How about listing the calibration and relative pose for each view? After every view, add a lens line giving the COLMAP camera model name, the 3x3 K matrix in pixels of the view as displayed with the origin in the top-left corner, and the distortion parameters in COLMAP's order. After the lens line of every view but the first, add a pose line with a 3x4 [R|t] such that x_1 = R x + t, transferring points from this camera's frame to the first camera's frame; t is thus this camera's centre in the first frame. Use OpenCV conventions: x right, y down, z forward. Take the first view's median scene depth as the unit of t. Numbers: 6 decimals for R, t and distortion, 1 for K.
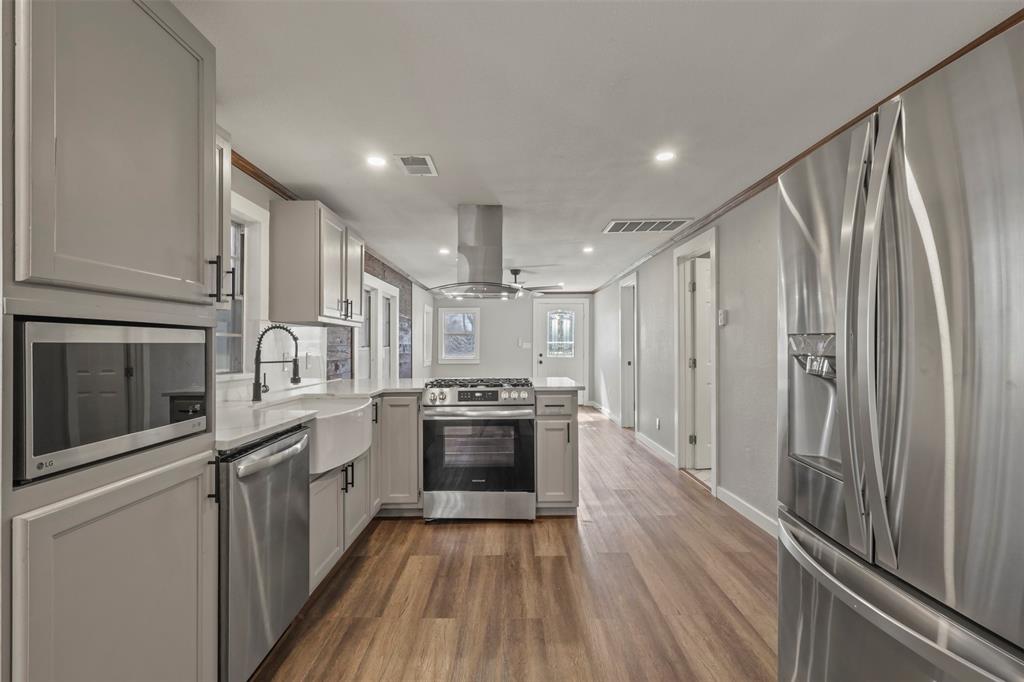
lens RADIAL K [[475.2, 0, 510.3], [0, 475.2, 343.0], [0, 0, 1]] dist [-0.008758, 0.001605]
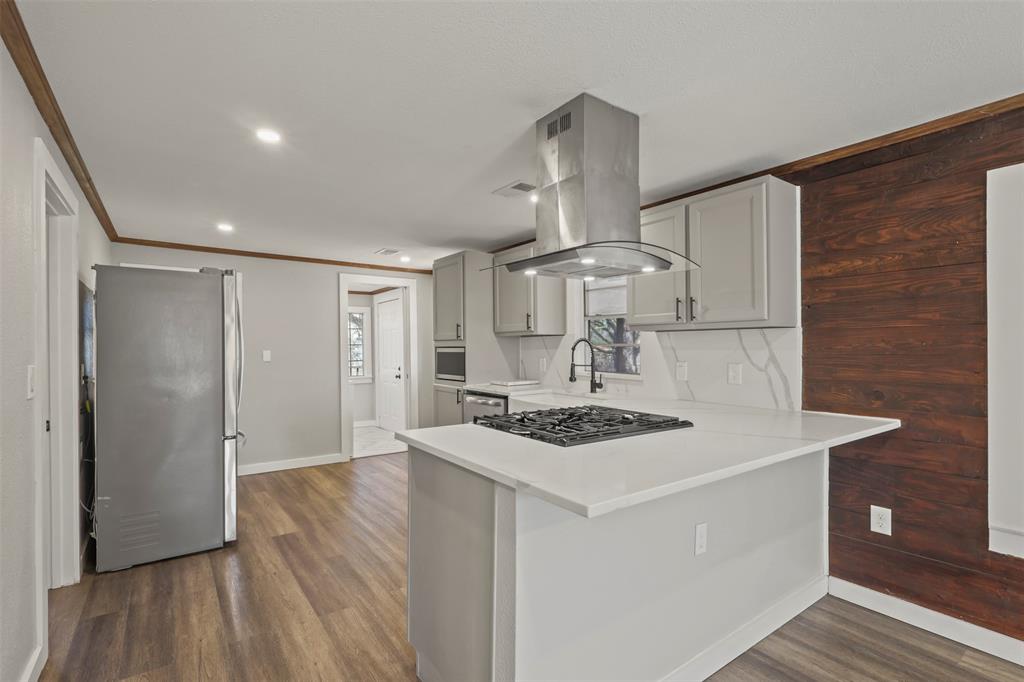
lens RADIAL K [[475.2, 0, 509.8], [0, 475.2, 347.0], [0, 0, 1]] dist [-0.008758, 0.001605]
pose [[-0.813480, 0.003671, -0.581581, 0.384213], [0.007083, 0.999968, -0.003596, -0.008249], [0.581549, -0.007044, -0.813481, 1.581919]]
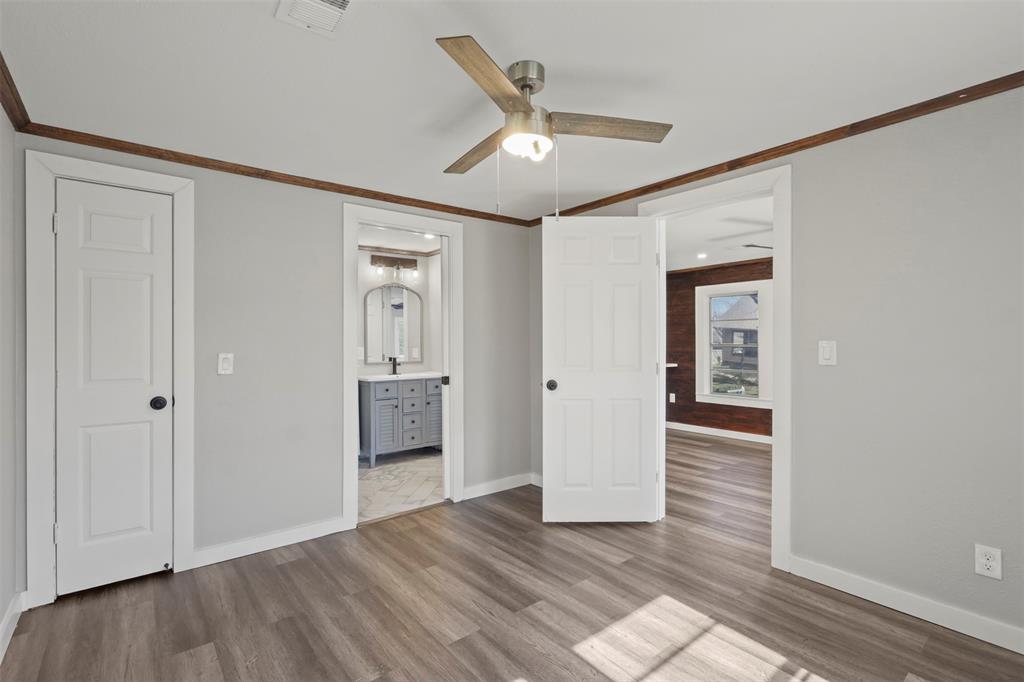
lens RADIAL K [[475.2, 0, 502.1], [0, 475.2, 340.3], [0, 0, 1]] dist [-0.008758, 0.001605]
pose [[-0.786076, -0.001118, -0.618129, 1.427237], [0.005588, 0.999945, -0.008916, 0.008962], [0.618104, -0.010463, -0.786026, 2.524393]]
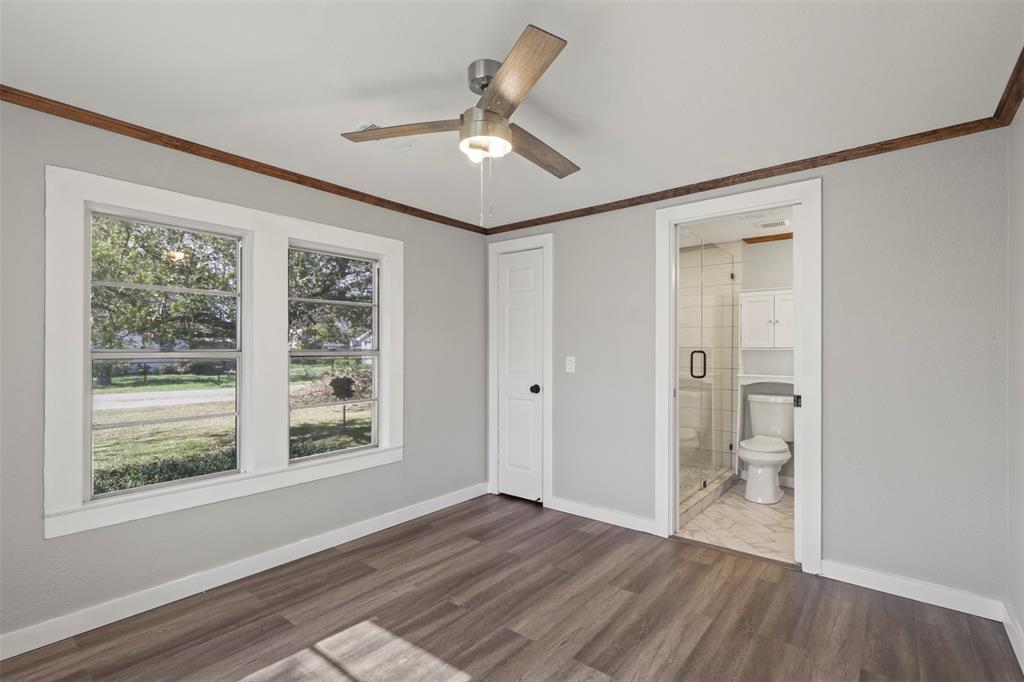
lens RADIAL K [[475.2, 0, 513.2], [0, 475.2, 348.3], [0, 0, 1]] dist [-0.008758, 0.001605]
pose [[-0.778717, -0.001645, 0.627373, 0.691678], [-0.005308, 0.999978, -0.003967, 0.007389], [-0.627353, -0.006419, -0.778708, 2.509292]]
